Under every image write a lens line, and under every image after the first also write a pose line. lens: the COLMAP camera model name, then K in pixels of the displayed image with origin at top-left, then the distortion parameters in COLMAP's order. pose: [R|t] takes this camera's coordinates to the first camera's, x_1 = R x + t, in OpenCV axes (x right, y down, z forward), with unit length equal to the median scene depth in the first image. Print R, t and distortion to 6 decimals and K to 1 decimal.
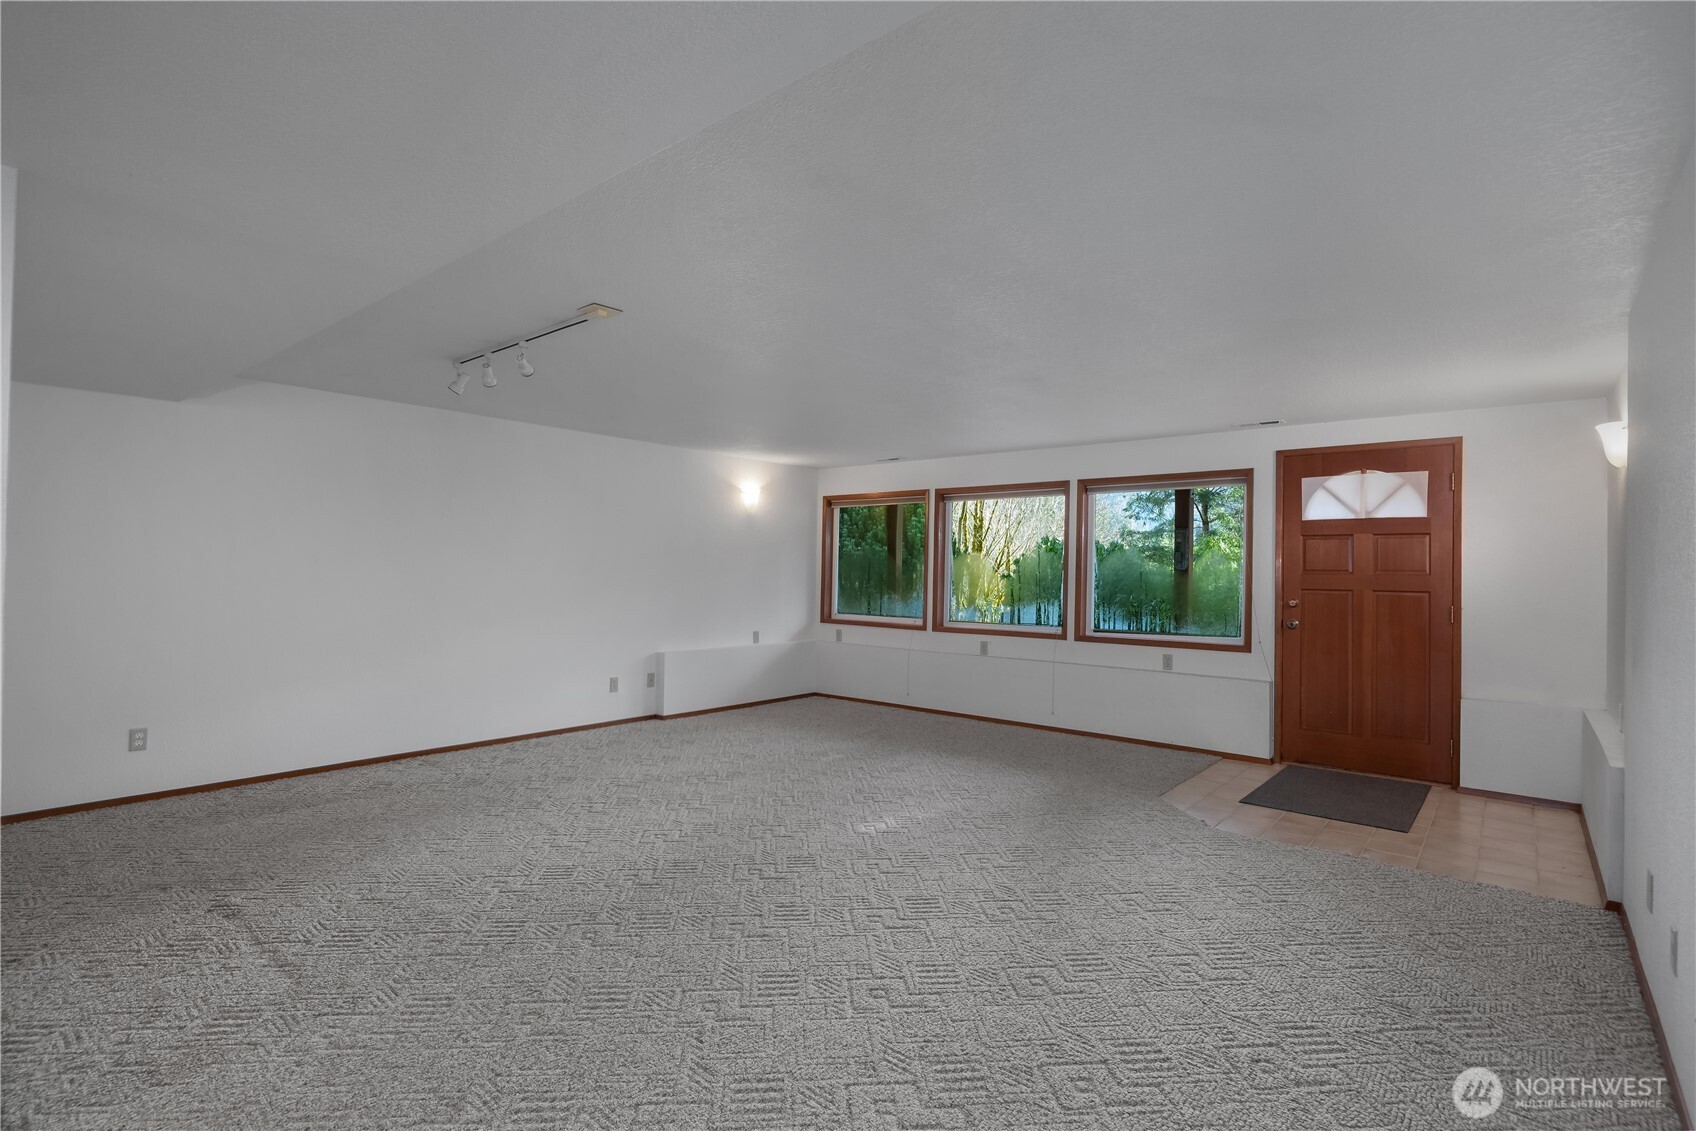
lens RADIAL K [[819.7, 0, 846.3], [0, 819.7, 568.2], [0, 0, 1]] dist [-0.001270, -0.000078]
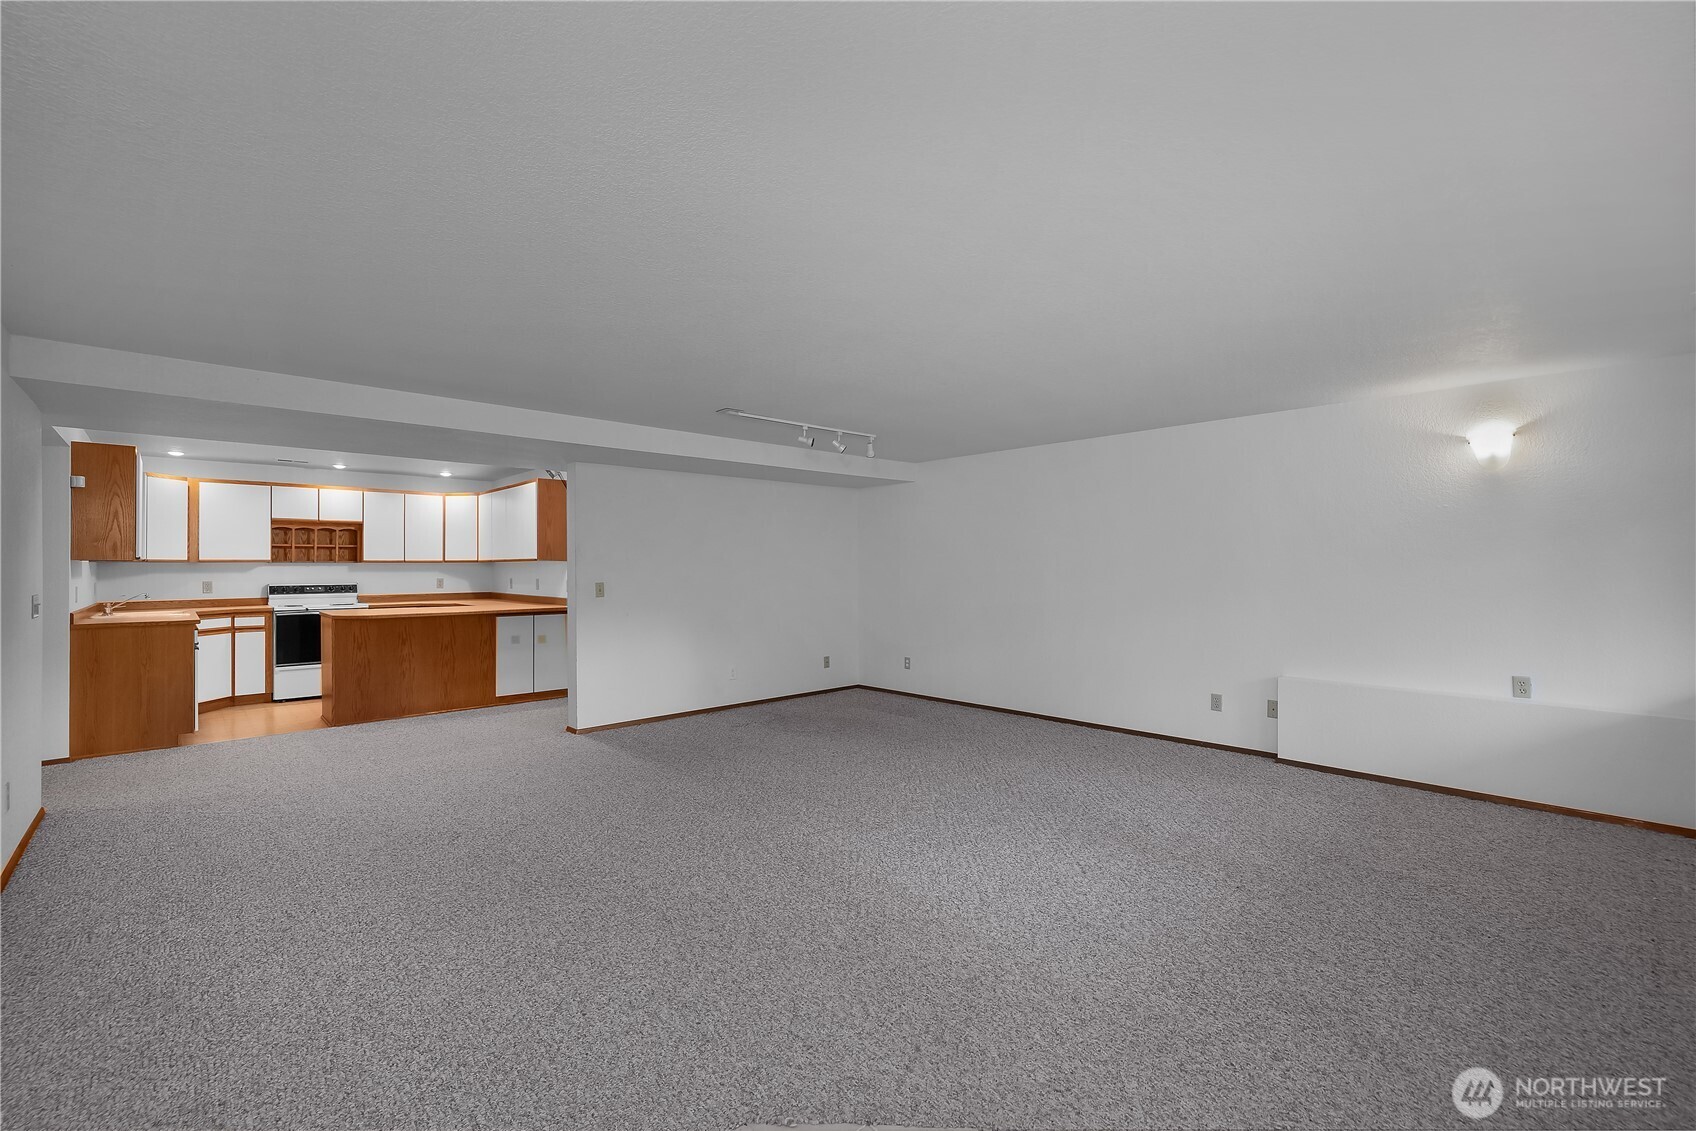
lens RADIAL K [[742.5, 0, 846.4], [0, 742.5, 567.0], [0, 0, 1]] dist [0.003819, -0.001221]
pose [[-0.138409, -0.013281, -0.990286, 0.545553], [0.005434, 0.999885, -0.014169, 0.005040], [0.990360, -0.007343, -0.138321, 0.690500]]
